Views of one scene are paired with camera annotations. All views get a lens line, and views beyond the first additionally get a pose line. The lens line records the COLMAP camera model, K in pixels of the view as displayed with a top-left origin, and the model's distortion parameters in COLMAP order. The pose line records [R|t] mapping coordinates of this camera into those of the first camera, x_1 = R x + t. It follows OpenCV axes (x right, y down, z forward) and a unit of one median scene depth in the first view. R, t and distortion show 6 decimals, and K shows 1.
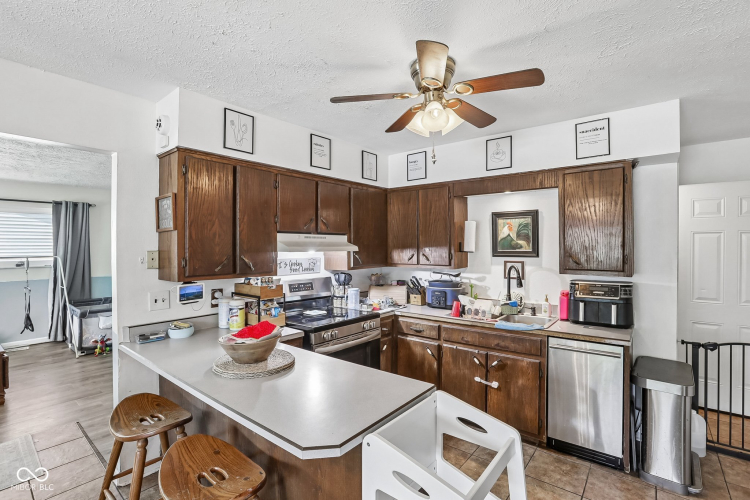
lens RADIAL K [[350.5, 0, 389.7], [0, 350.5, 240.1], [0, 0, 1]] dist [-0.044084, 0.000656]
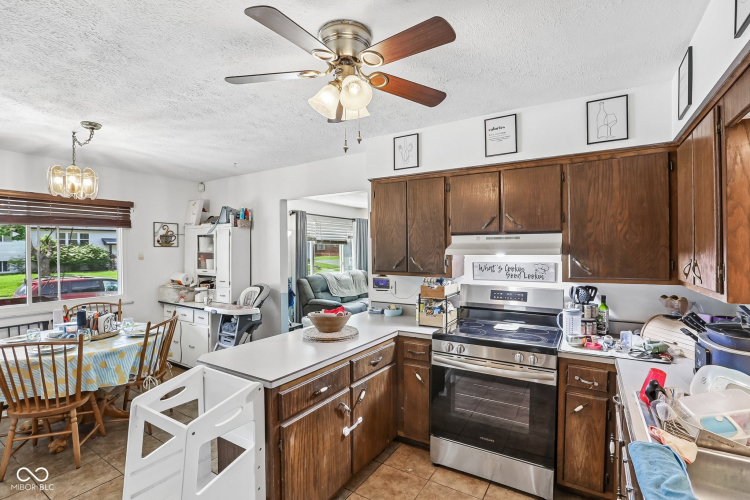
lens RADIAL K [[350.5, 0, 389.7], [0, 350.5, 240.1], [0, 0, 1]] dist [-0.044084, 0.000656]
pose [[0.155939, -0.023201, -0.987494, 0.588933], [0.016272, 0.999649, -0.020917, 0.010367], [0.987633, -0.012807, 0.156261, 0.603647]]
